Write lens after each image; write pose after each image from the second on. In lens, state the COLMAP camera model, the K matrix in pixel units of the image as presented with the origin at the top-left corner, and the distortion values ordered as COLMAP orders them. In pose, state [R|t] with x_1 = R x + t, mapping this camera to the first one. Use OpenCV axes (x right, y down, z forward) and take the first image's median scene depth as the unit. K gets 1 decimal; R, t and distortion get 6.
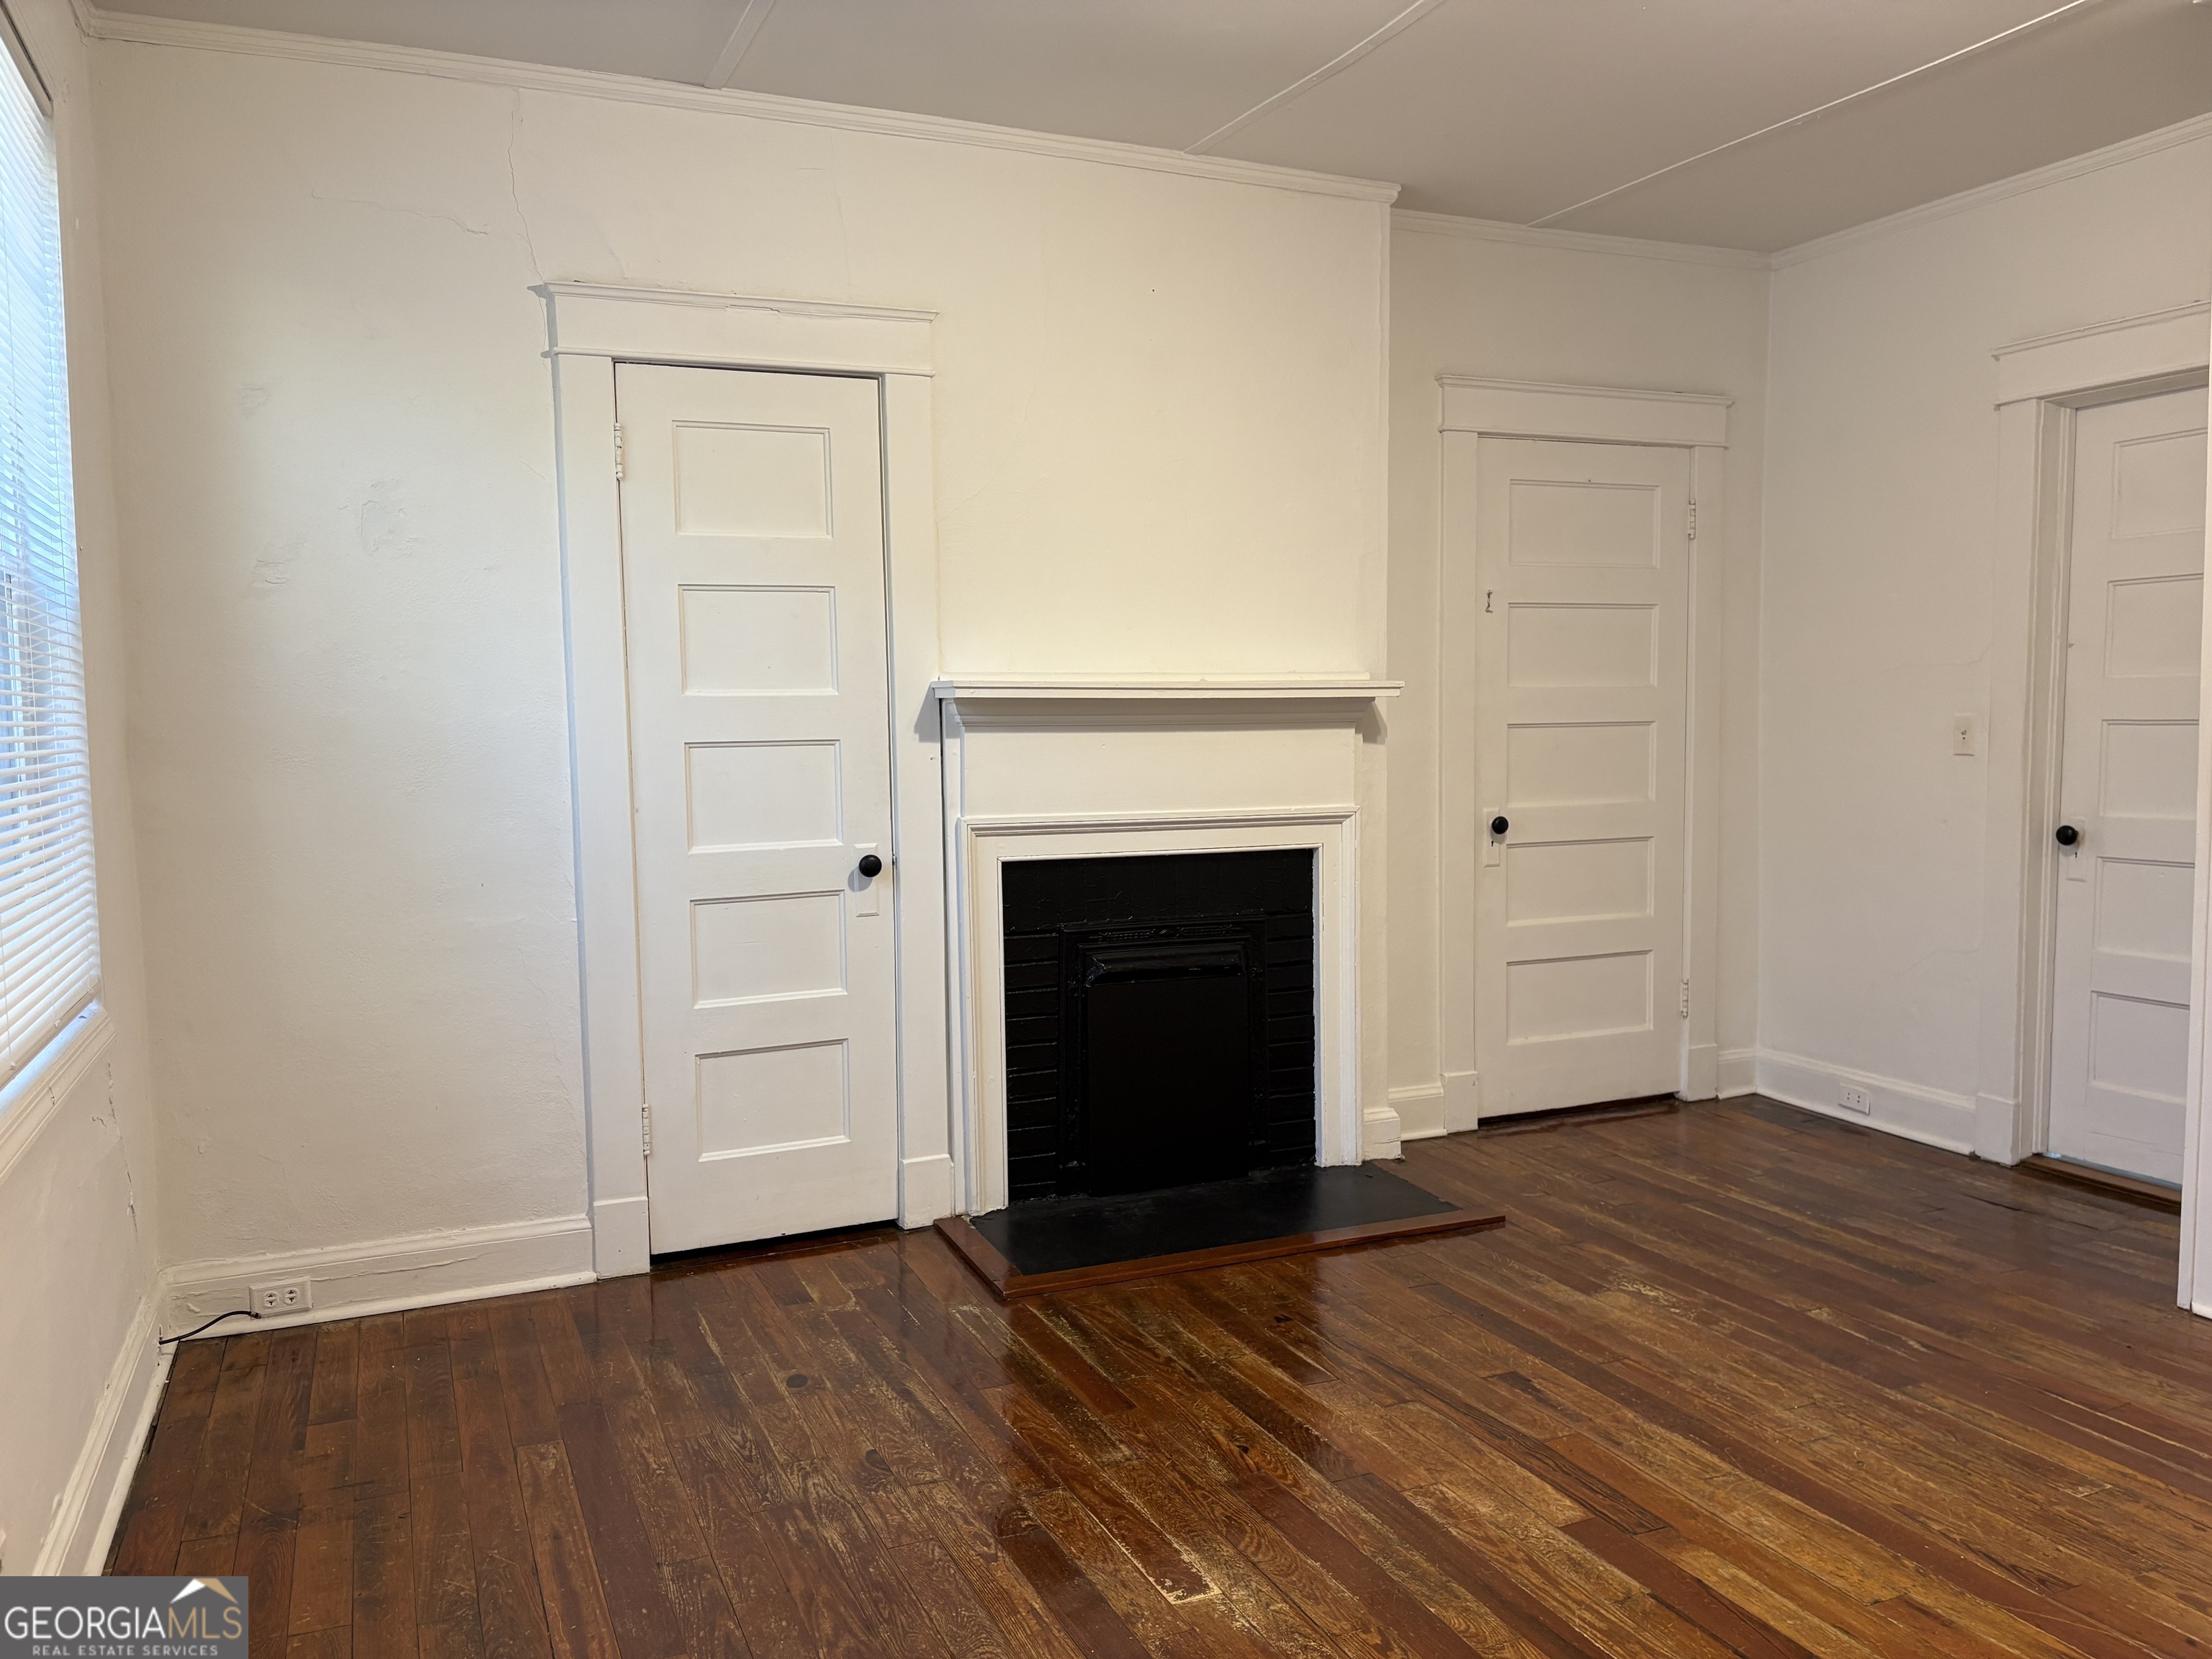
lens RADIAL K [[1730.0, 0, 1106.0], [0, 1730.0, 829.5], [0, 0, 1]] dist [0.077887, -0.052733]
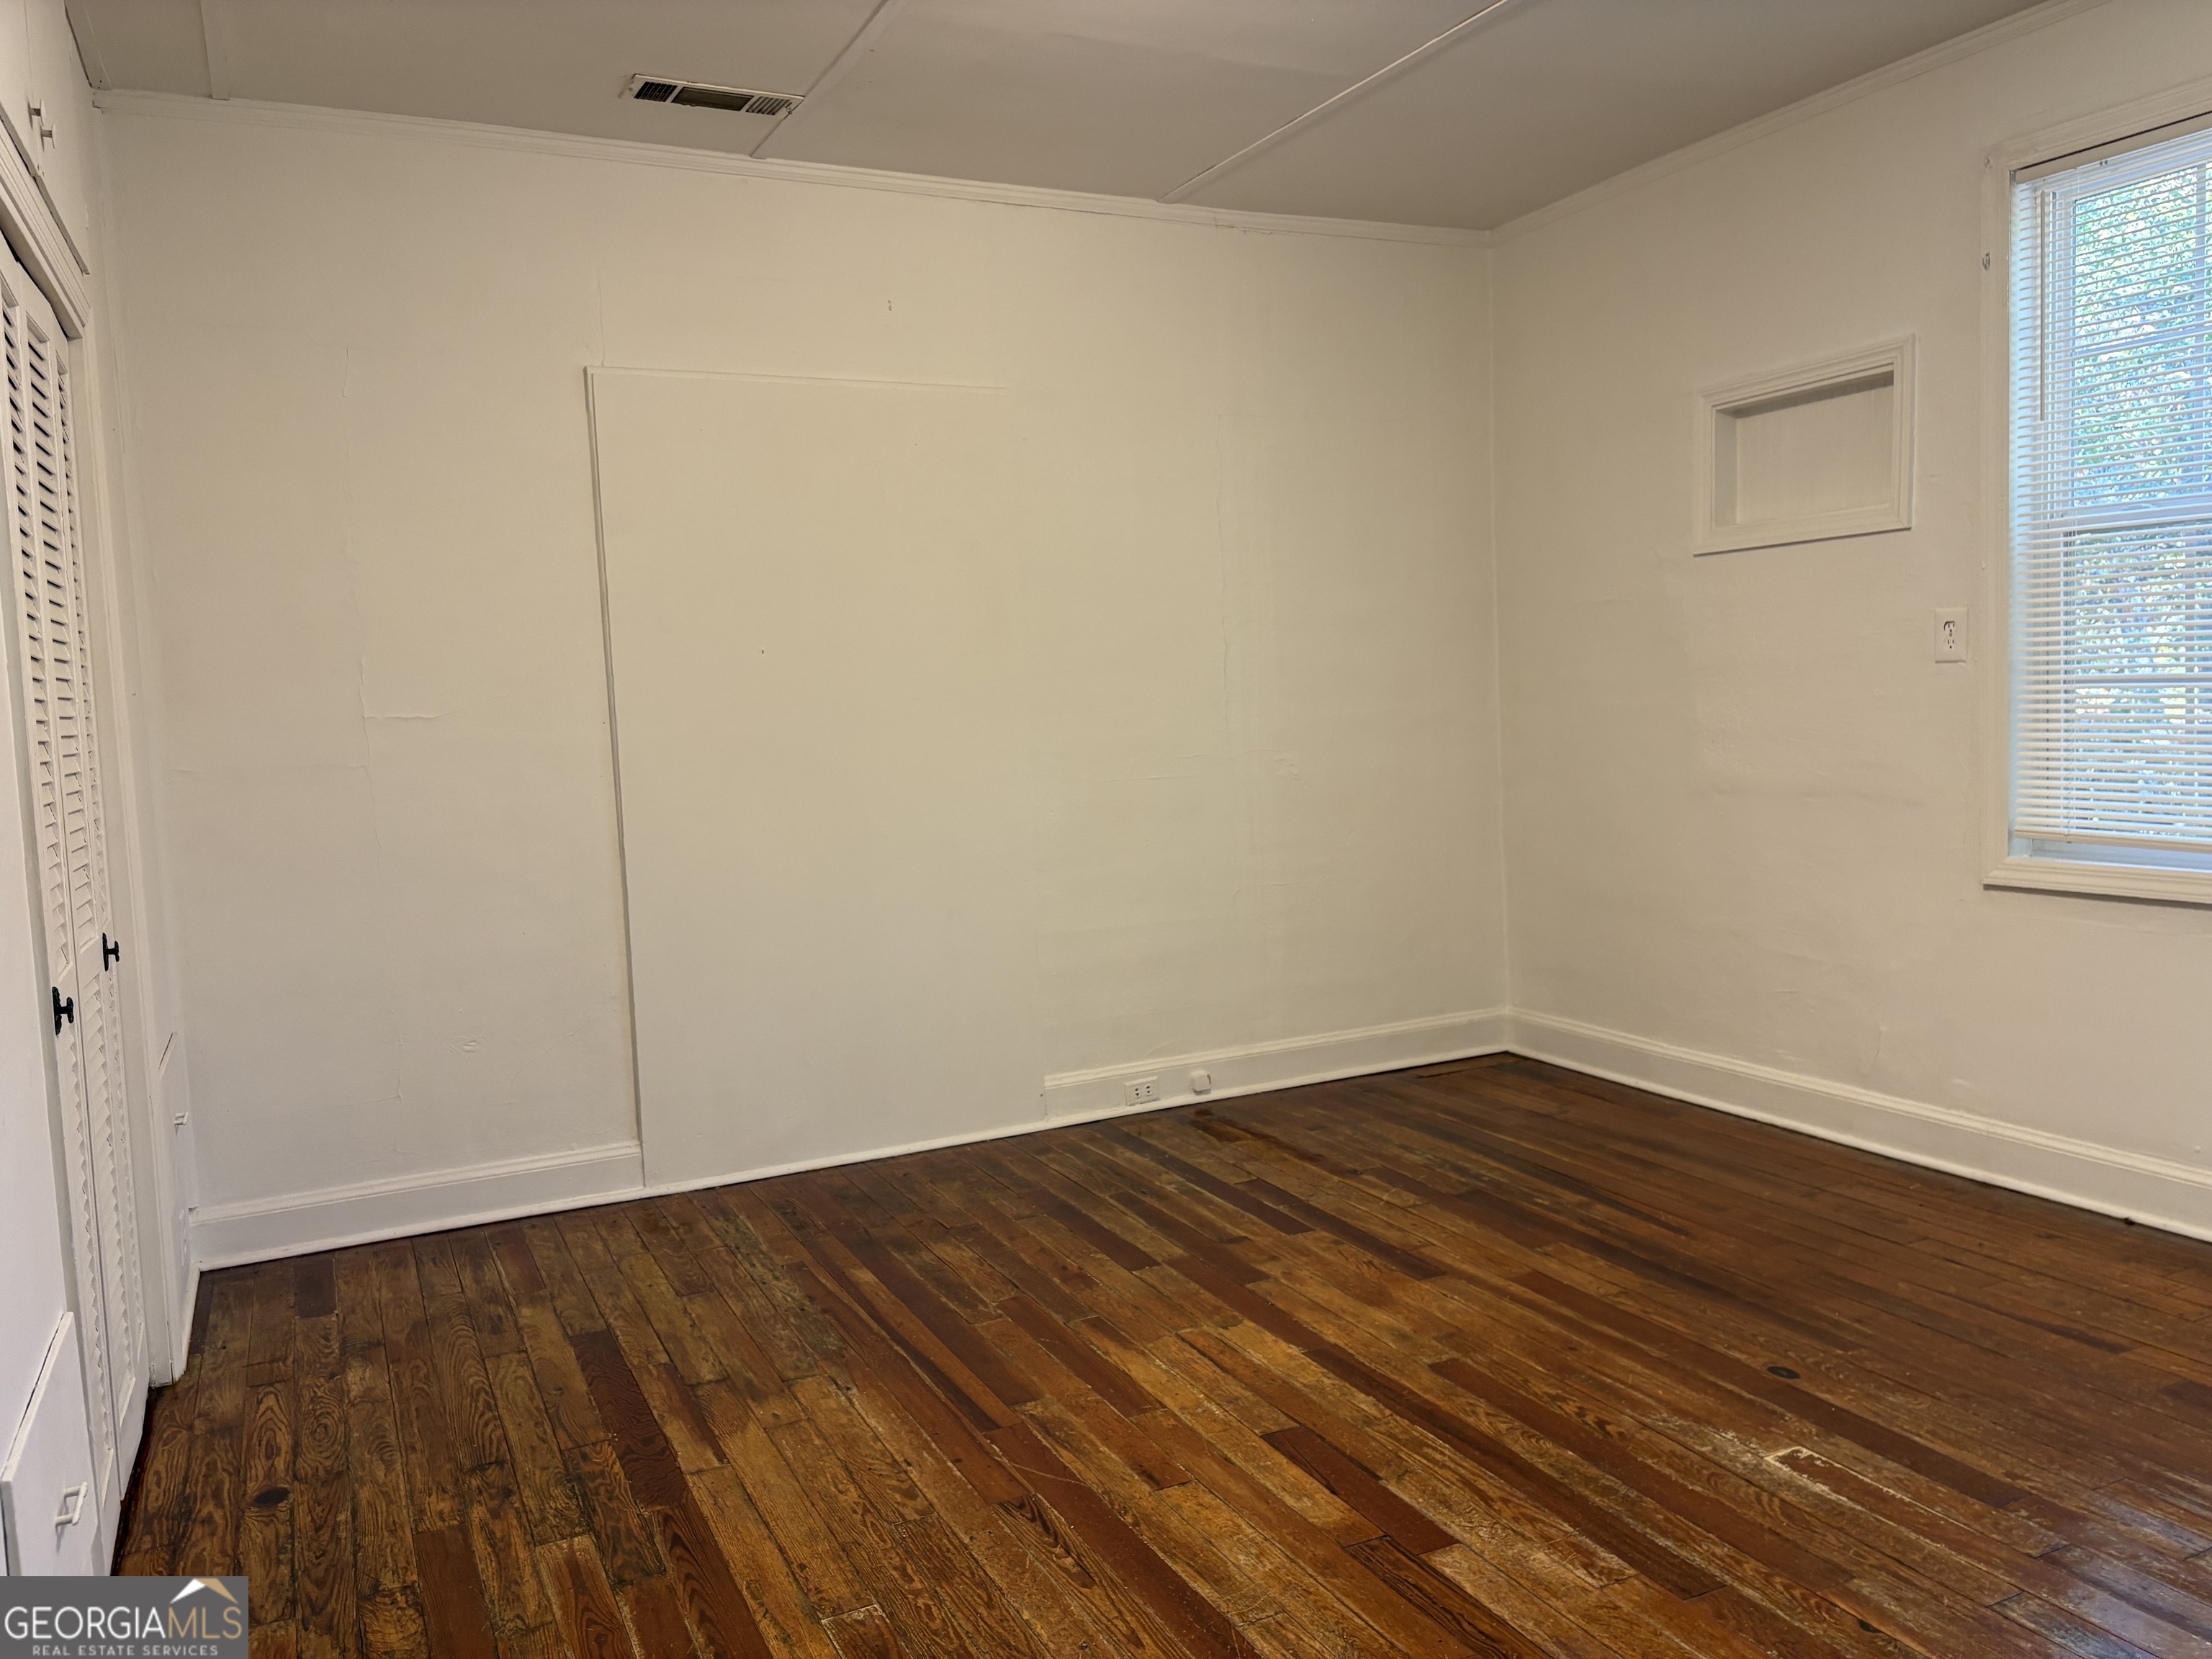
lens RADIAL K [[1730.0, 0, 1106.0], [0, 1730.0, 829.5], [0, 0, 1]] dist [0.077887, -0.052733]
pose [[-0.997711, 0.058574, -0.033785, 0.476294], [0.053308, 0.988726, 0.139927, -0.129904], [0.041600, 0.137806, -0.989585, 1.952575]]
